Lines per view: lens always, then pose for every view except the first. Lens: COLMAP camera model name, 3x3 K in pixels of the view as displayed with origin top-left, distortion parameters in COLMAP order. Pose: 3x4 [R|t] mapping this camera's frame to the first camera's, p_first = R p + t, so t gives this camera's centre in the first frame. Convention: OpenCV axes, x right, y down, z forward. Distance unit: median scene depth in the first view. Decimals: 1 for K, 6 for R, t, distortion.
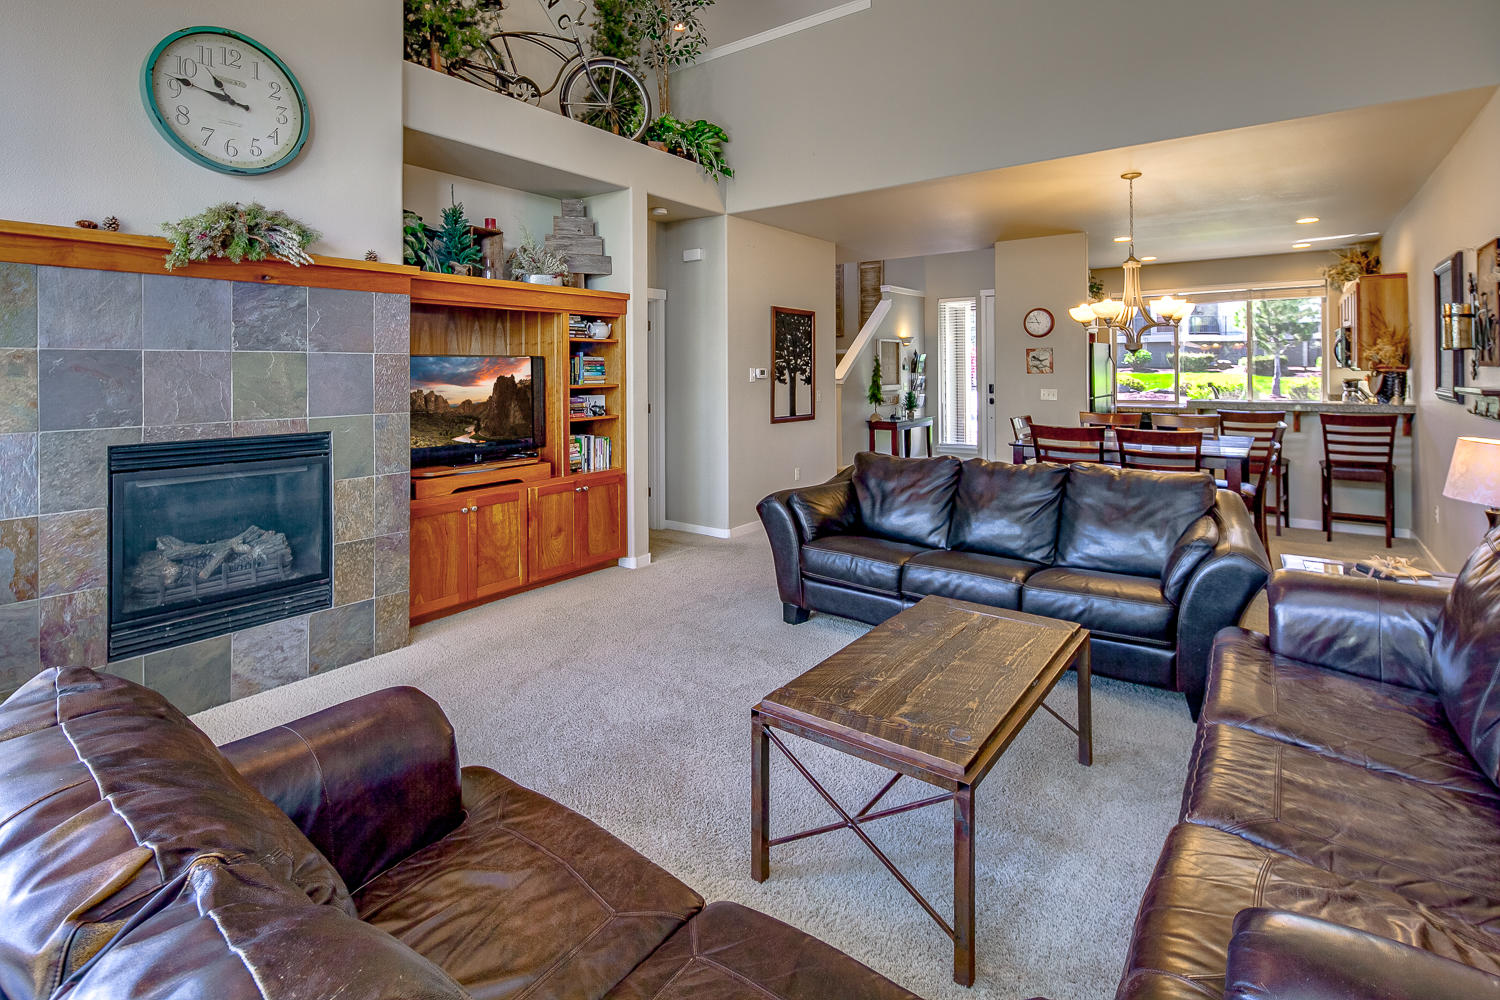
lens RADIAL K [[742.4, 0, 762.2], [0, 742.4, 361.9], [0, 0, 1]] dist [0.006939, -0.006696]
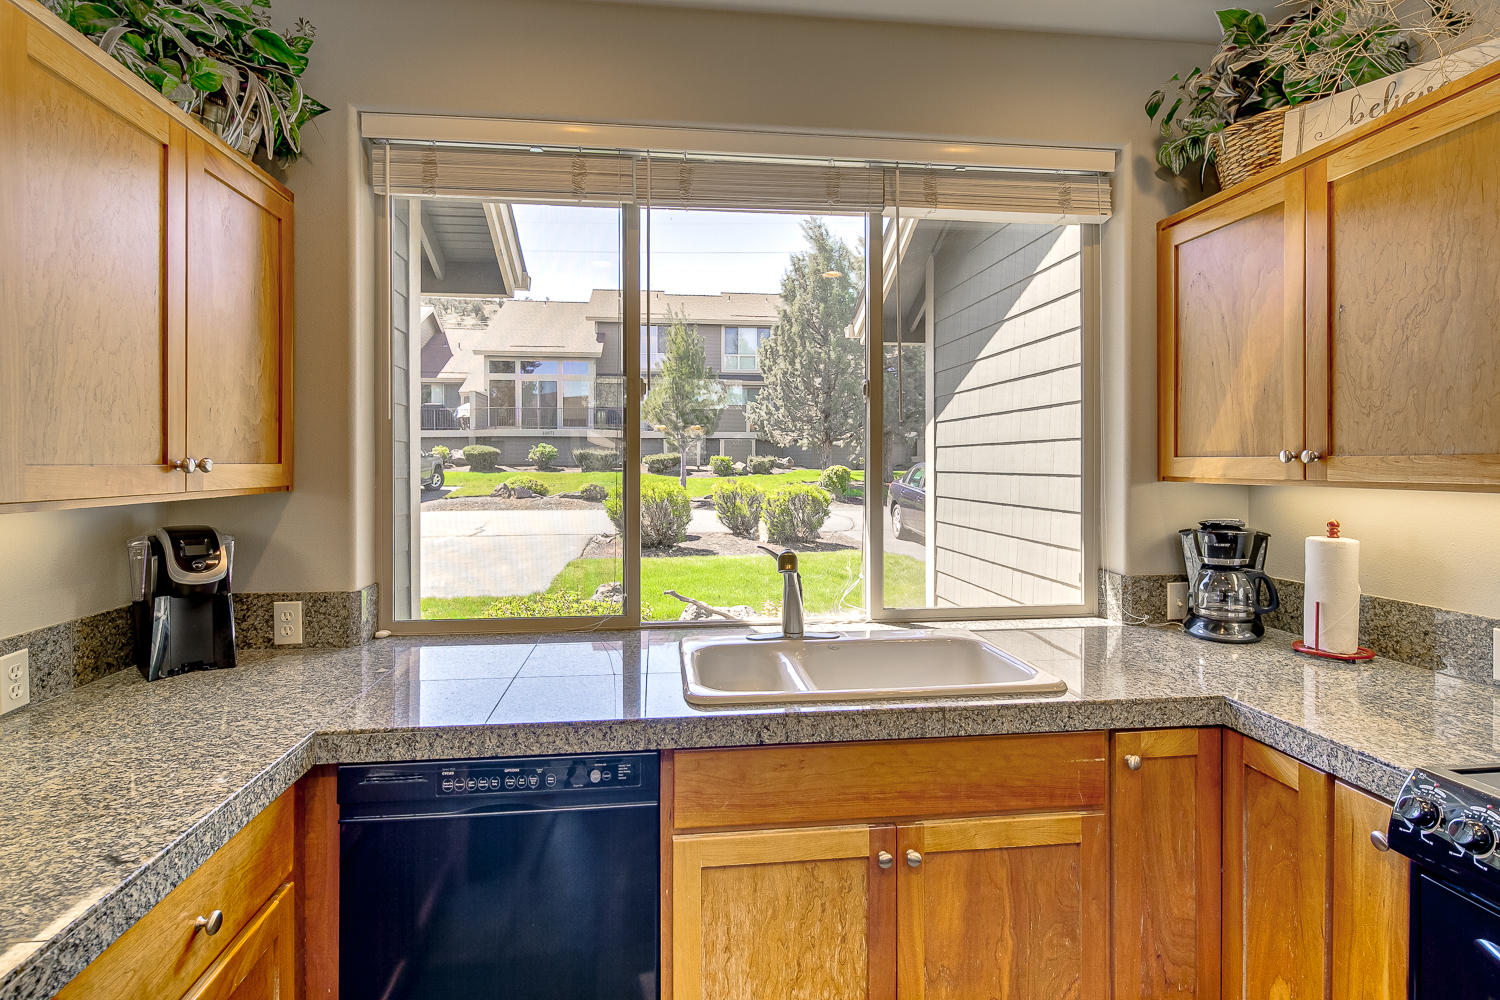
lens RADIAL K [[742.4, 0, 736.1], [0, 742.4, 465.4], [0, 0, 1]] dist [0.006939, -0.006696]
pose [[0.753172, 0.004531, 0.657808, 0.795861], [-0.010828, 0.999926, 0.005511, 0.006059], [-0.657734, -0.011273, 0.753166, 1.482769]]
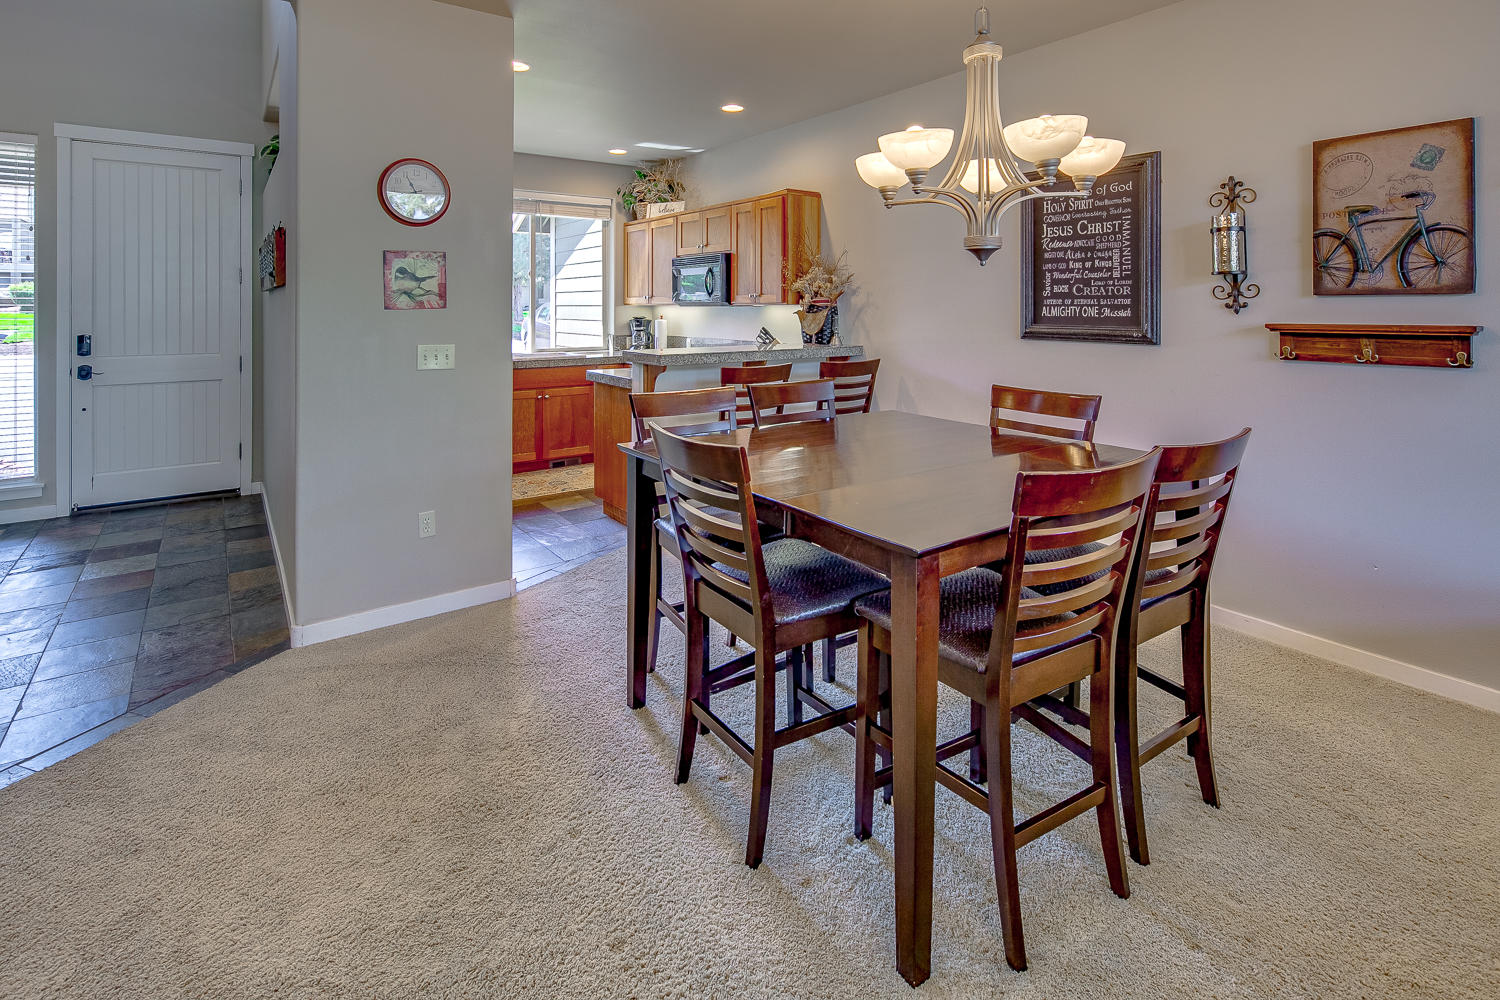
lens RADIAL K [[742.4, 0, 752.9], [0, 742.4, 303.5], [0, 0, 1]] dist [0.006939, -0.006696]
pose [[0.330774, 0.010246, 0.943654, 0.031584], [-0.010958, 0.999915, -0.007016, 0.019483], [-0.943646, -0.008020, 0.330859, 0.954873]]
